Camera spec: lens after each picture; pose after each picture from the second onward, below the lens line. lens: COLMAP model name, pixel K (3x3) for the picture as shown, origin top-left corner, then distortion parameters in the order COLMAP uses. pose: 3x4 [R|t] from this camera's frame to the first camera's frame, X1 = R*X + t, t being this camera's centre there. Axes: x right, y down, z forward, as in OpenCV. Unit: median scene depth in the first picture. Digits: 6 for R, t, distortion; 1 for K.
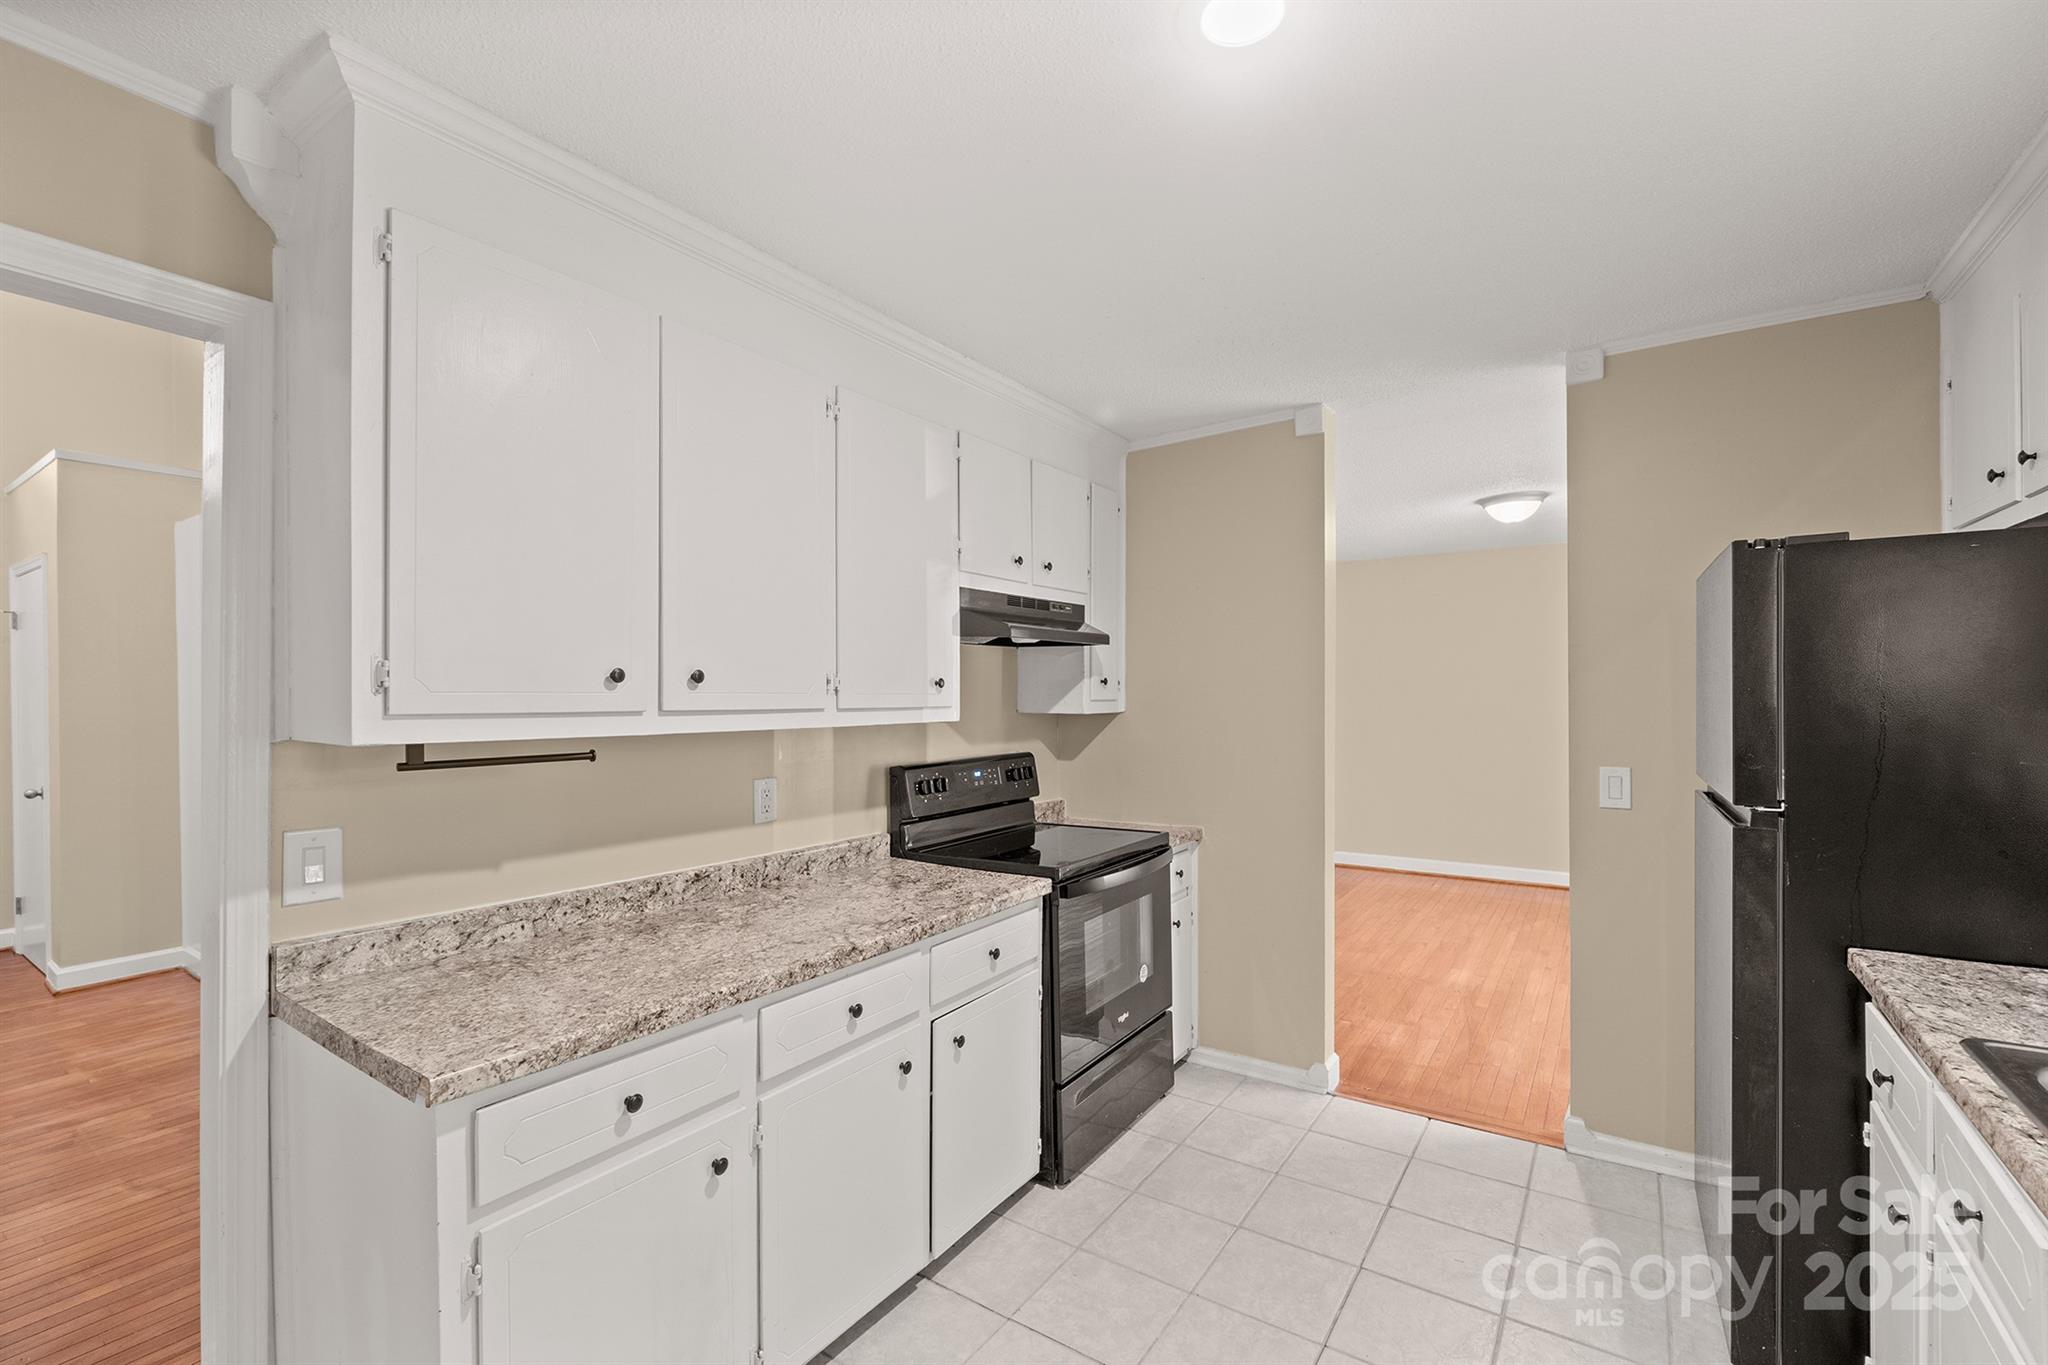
lens RADIAL K [[863.1, 0, 1034.8], [0, 863.1, 698.5], [0, 0, 1]] dist [-0.005653, -0.001180]
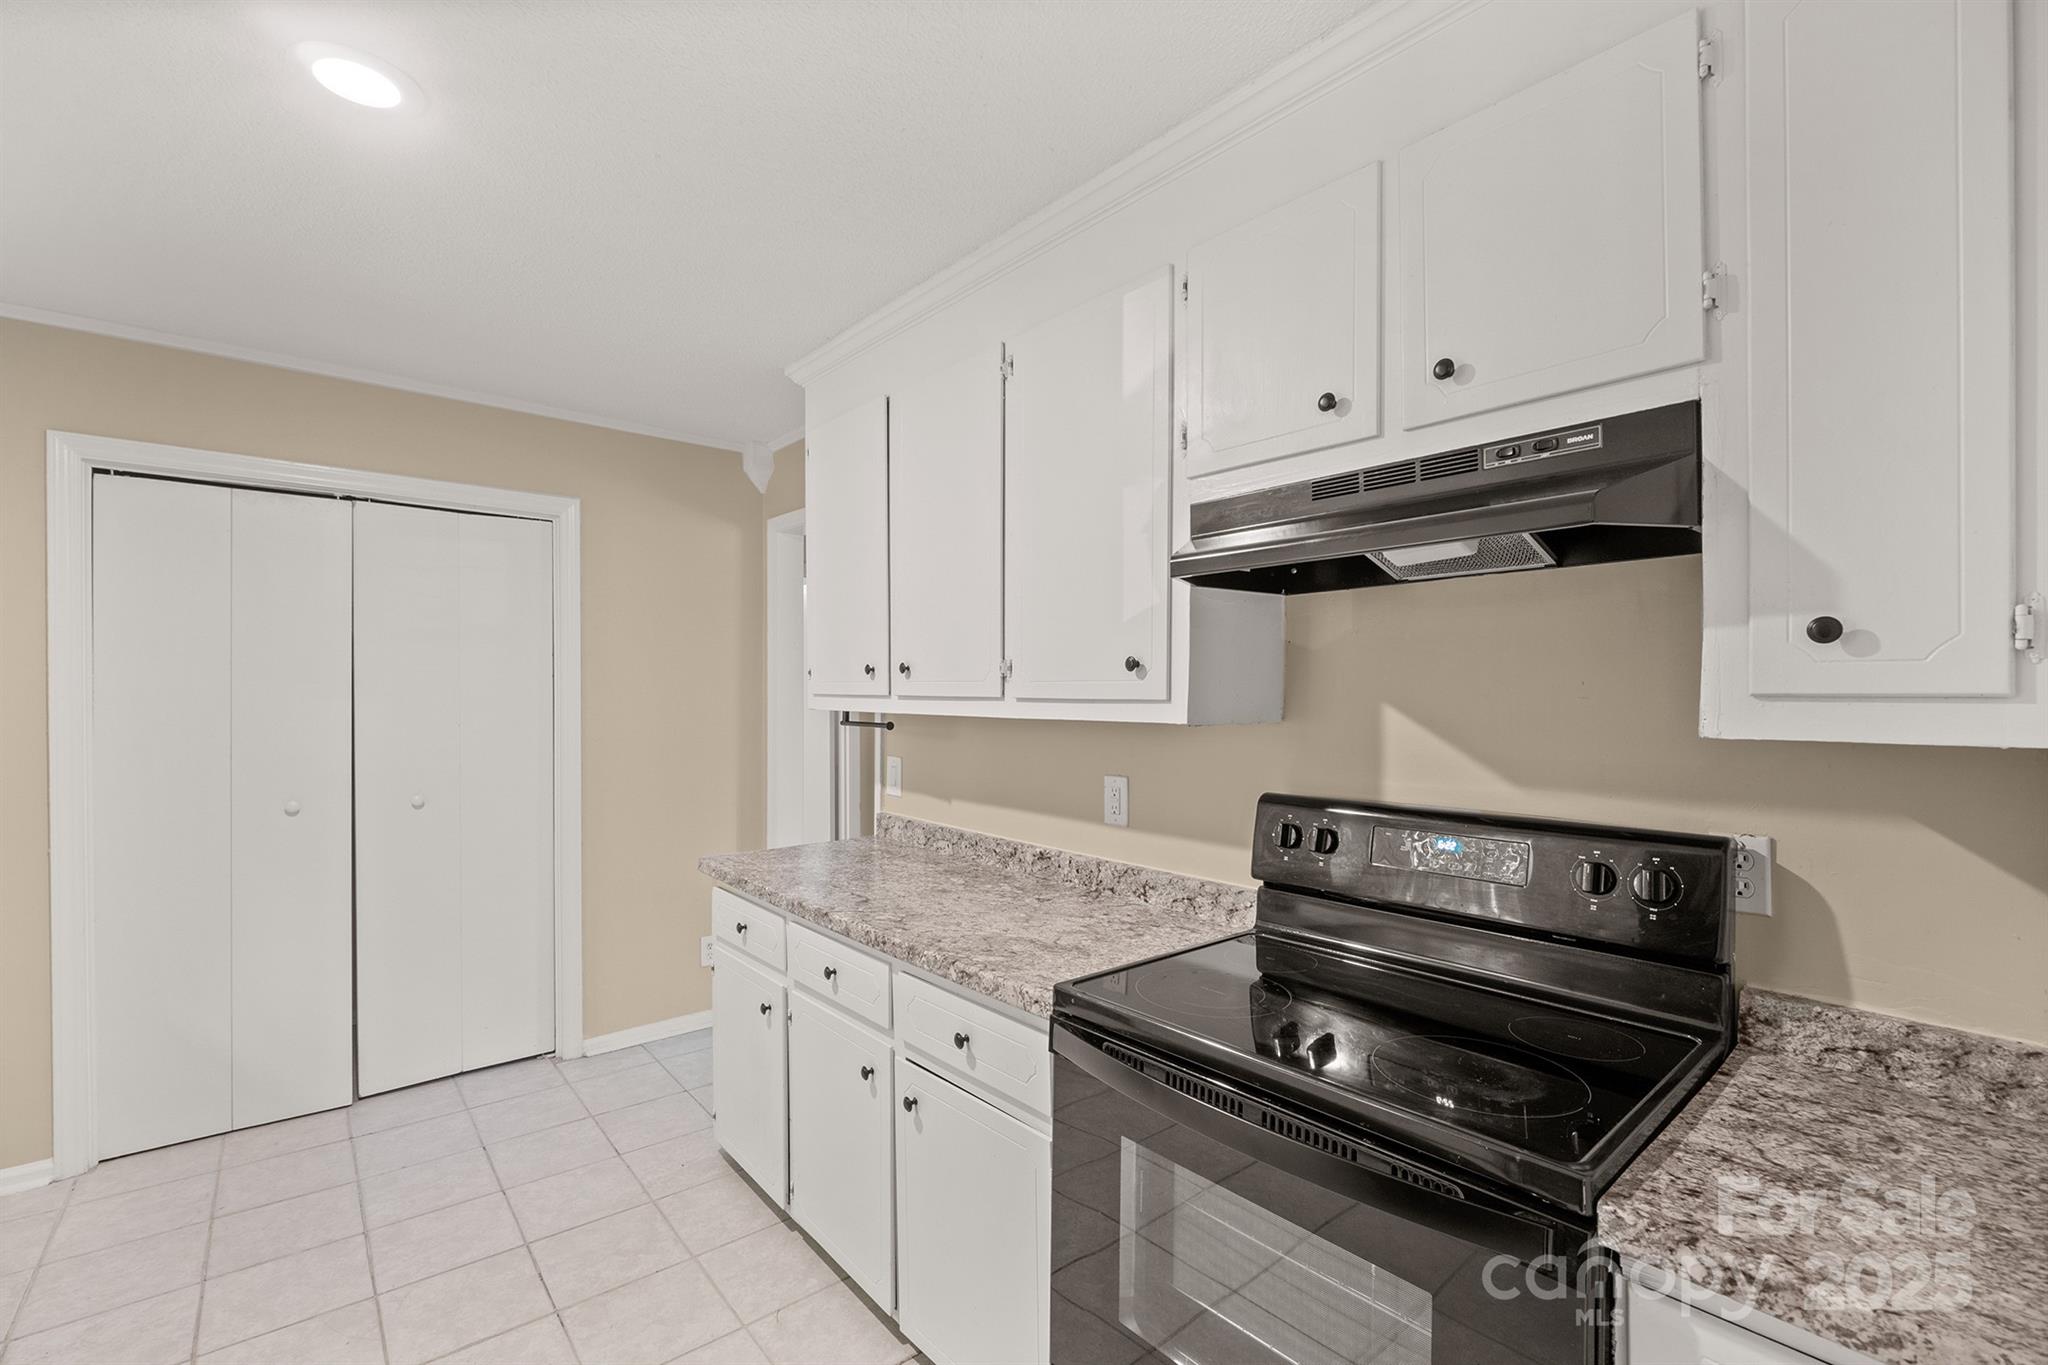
lens RADIAL K [[863.1, 0, 1004.3], [0, 863.1, 697.4], [0, 0, 1]] dist [-0.005653, -0.001180]
pose [[-0.265696, 0.009304, -0.964012, 0.671079], [-0.005139, 0.999926, 0.011067, 0.001231], [0.964043, 0.007894, -0.265628, 1.289414]]
